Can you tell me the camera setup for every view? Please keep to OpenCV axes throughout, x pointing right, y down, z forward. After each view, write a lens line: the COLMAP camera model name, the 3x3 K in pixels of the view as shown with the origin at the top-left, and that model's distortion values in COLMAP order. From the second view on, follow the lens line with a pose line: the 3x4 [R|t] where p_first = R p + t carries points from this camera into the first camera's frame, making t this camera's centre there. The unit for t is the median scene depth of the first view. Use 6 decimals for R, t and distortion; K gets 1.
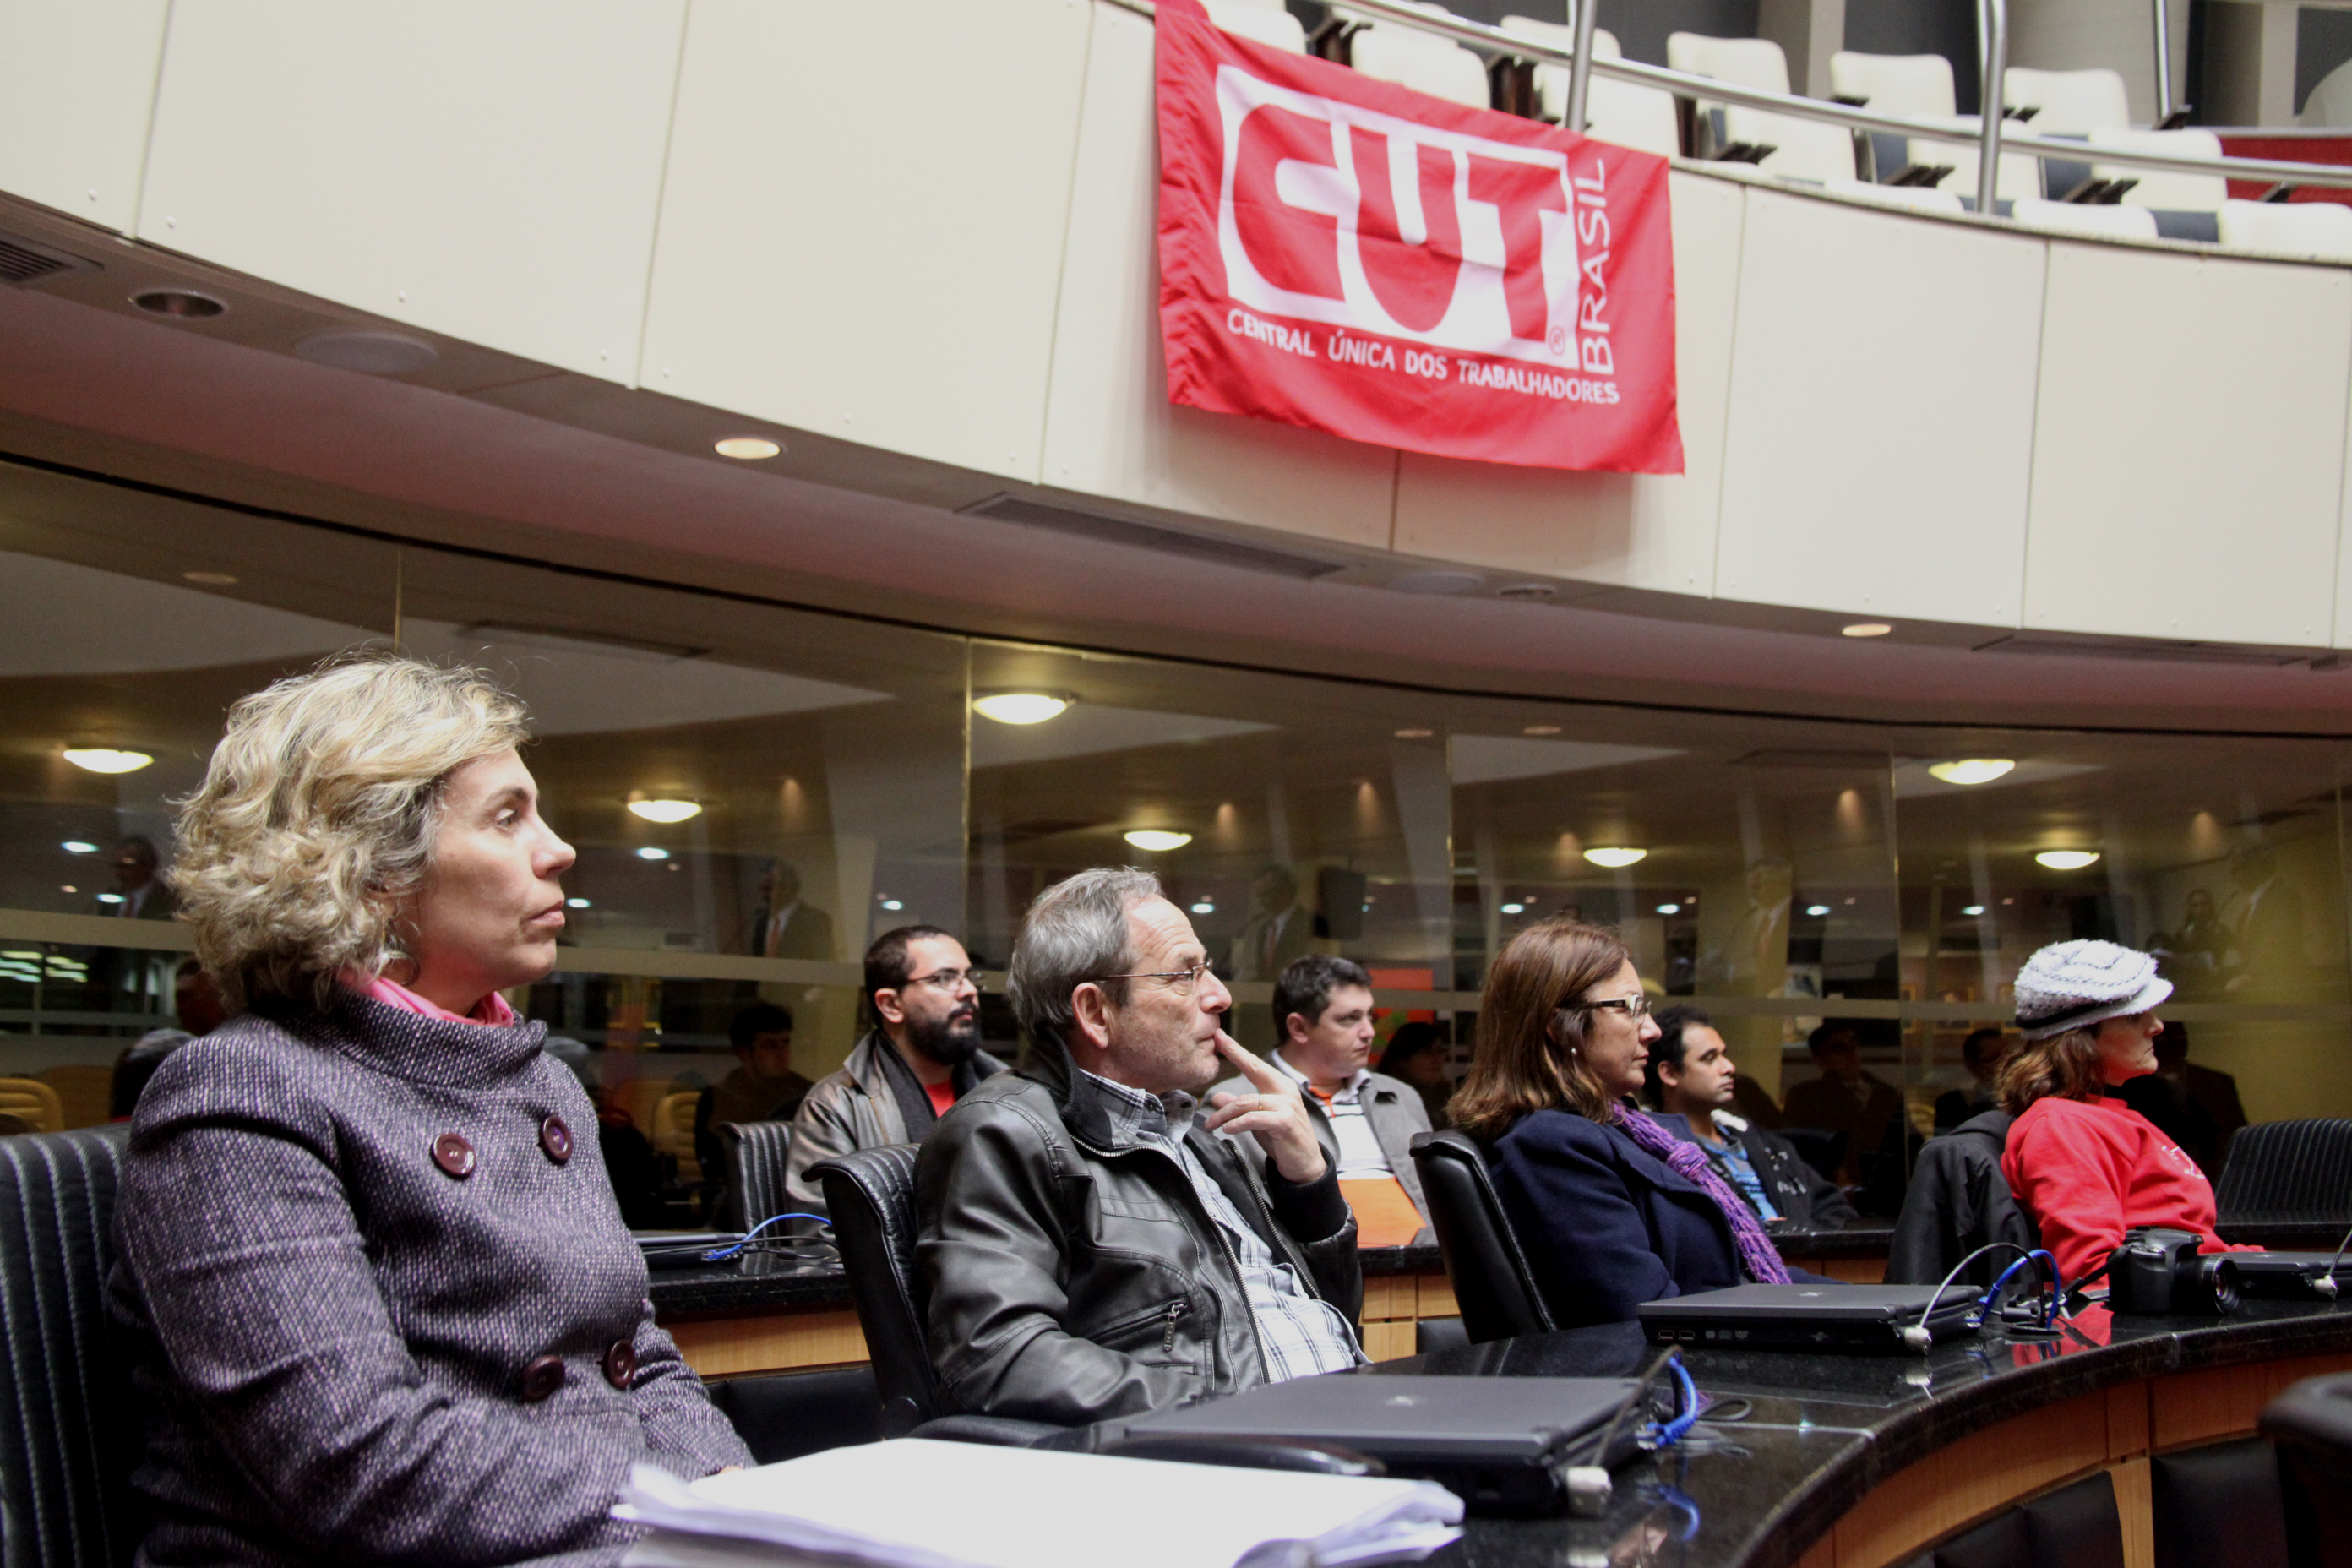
lens RADIAL K [[2429.1, 0, 1176.0], [0, 2429.1, 784.0], [0, 0, 1]] dist [-0.035351, 0.071945]
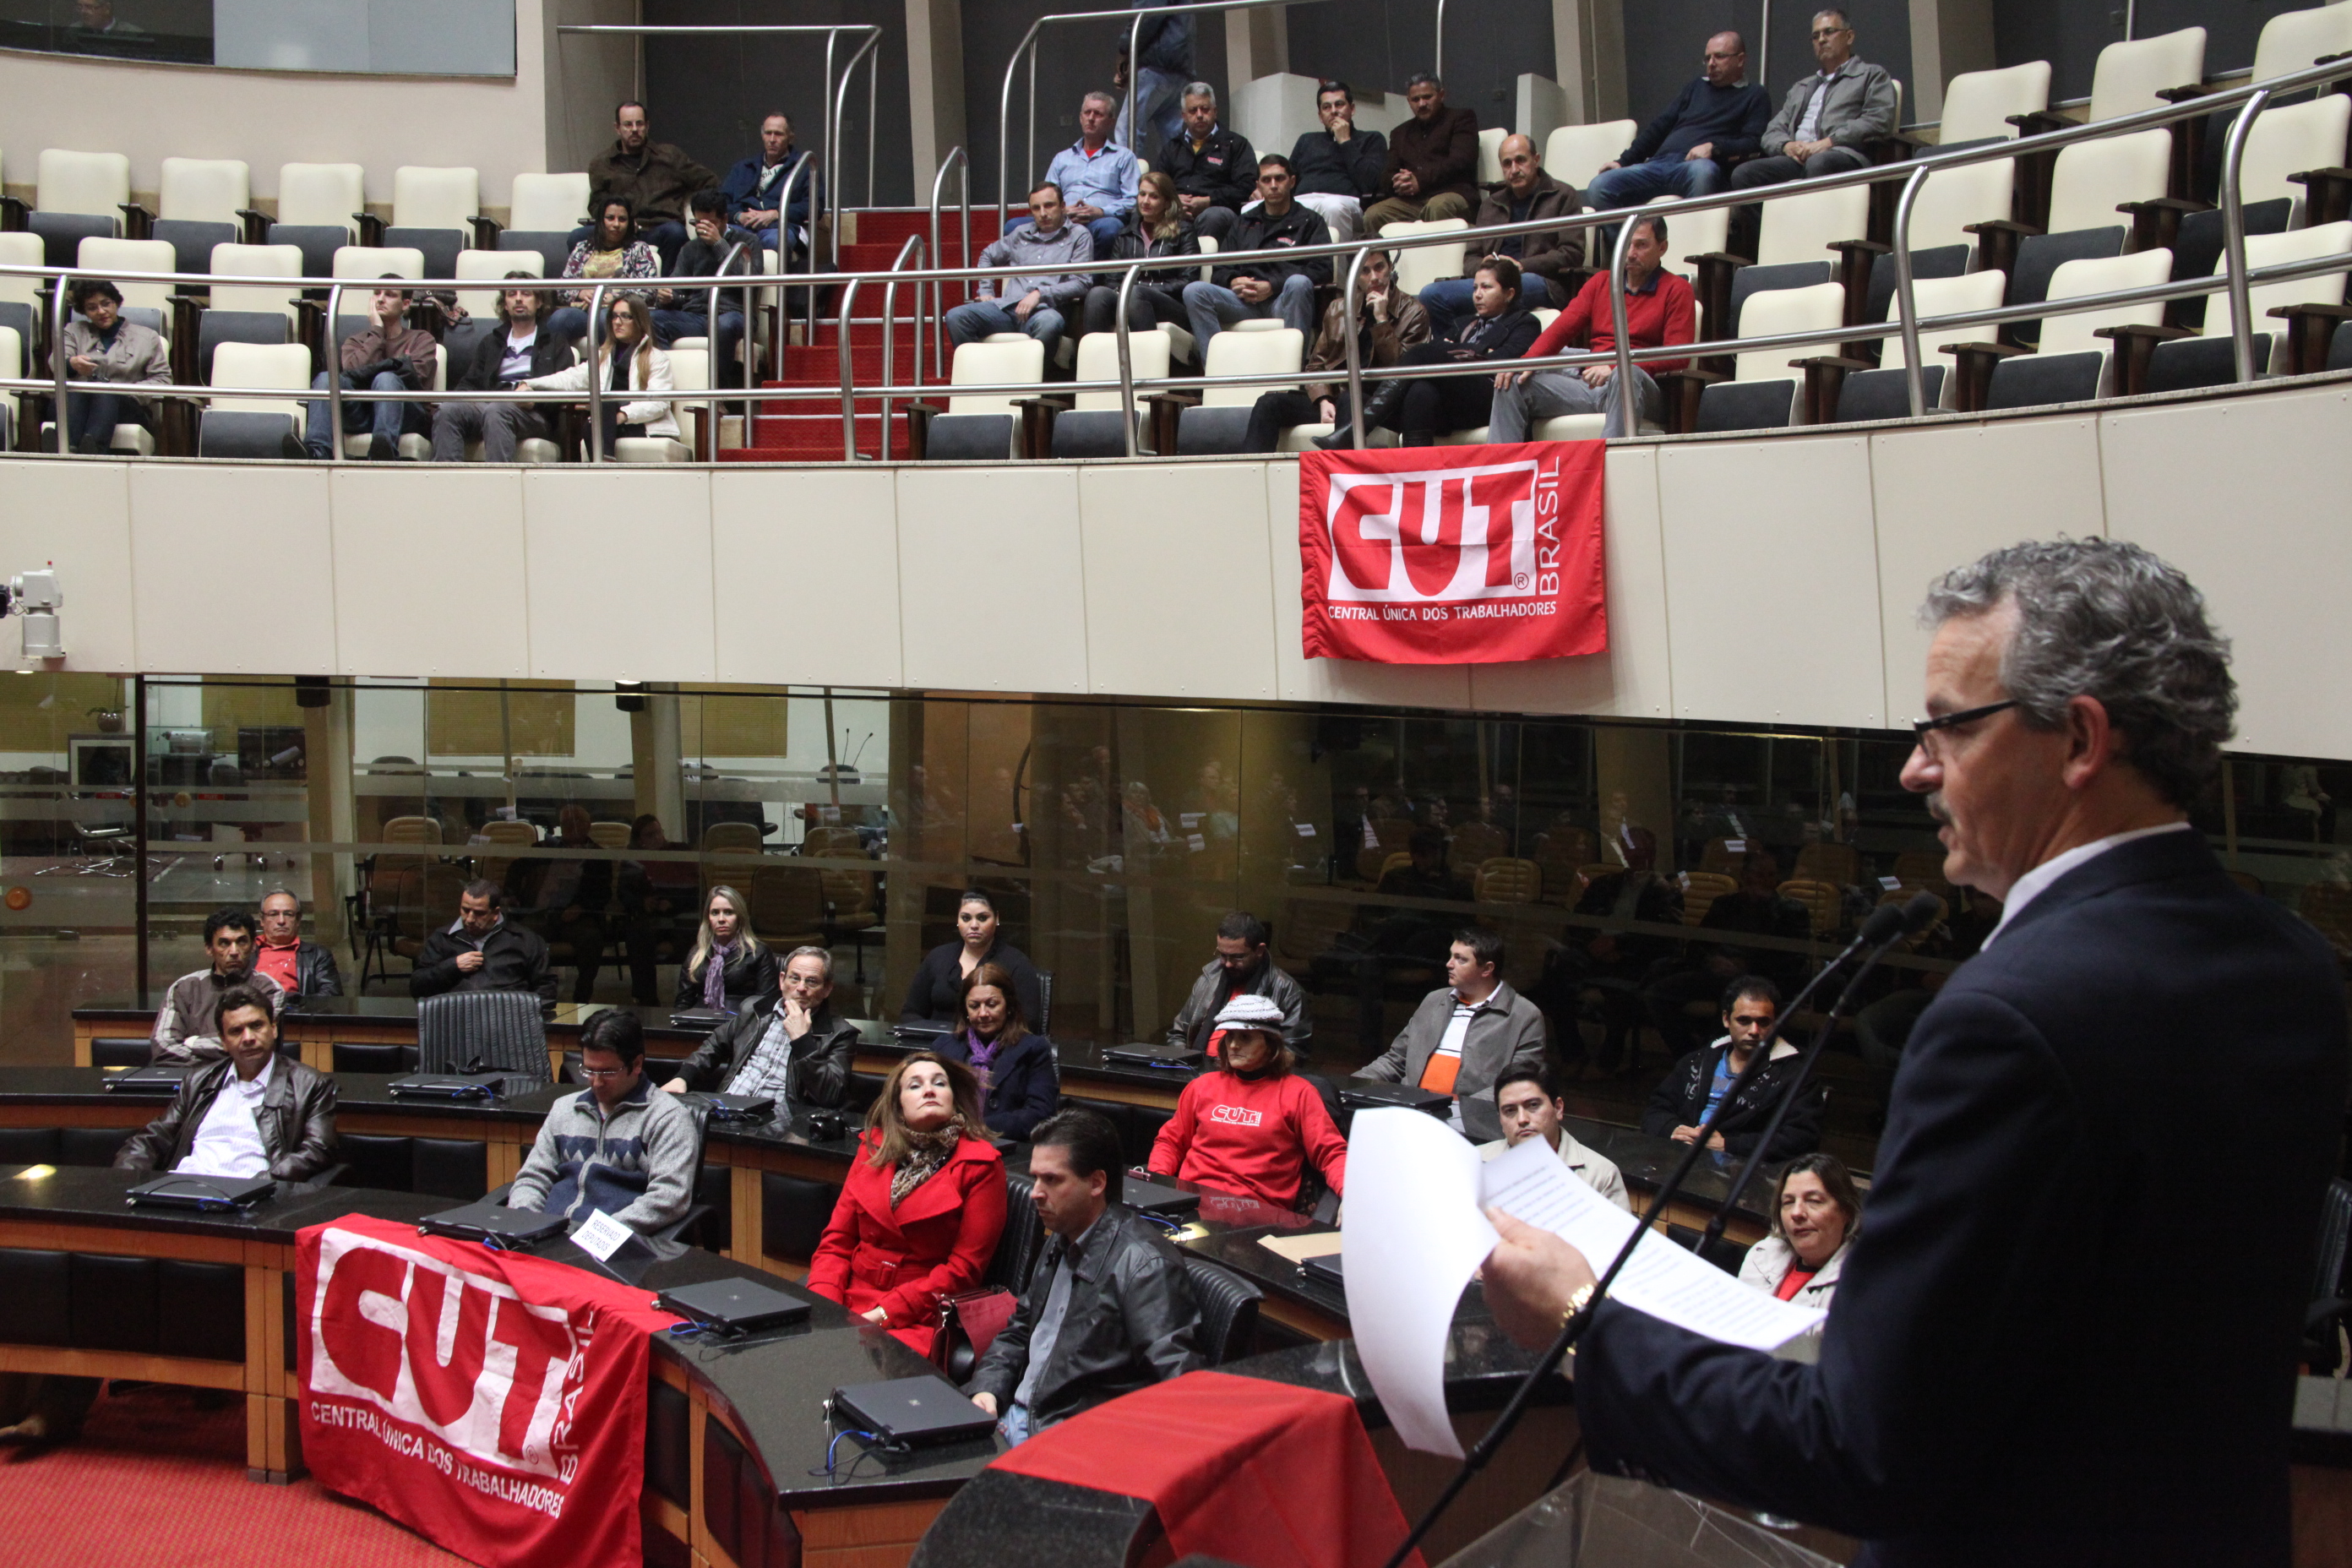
lens RADIAL K [[2404.0, 0, 1176.0], [0, 2404.0, 784.0], [0, 0, 1]] dist [-0.022380, -0.005987]
pose [[0.249117, 0.064905, -0.966296, 1.714023], [0.111173, 0.989240, 0.095107, -0.230149], [0.962071, -0.131119, 0.239221, 0.363811]]
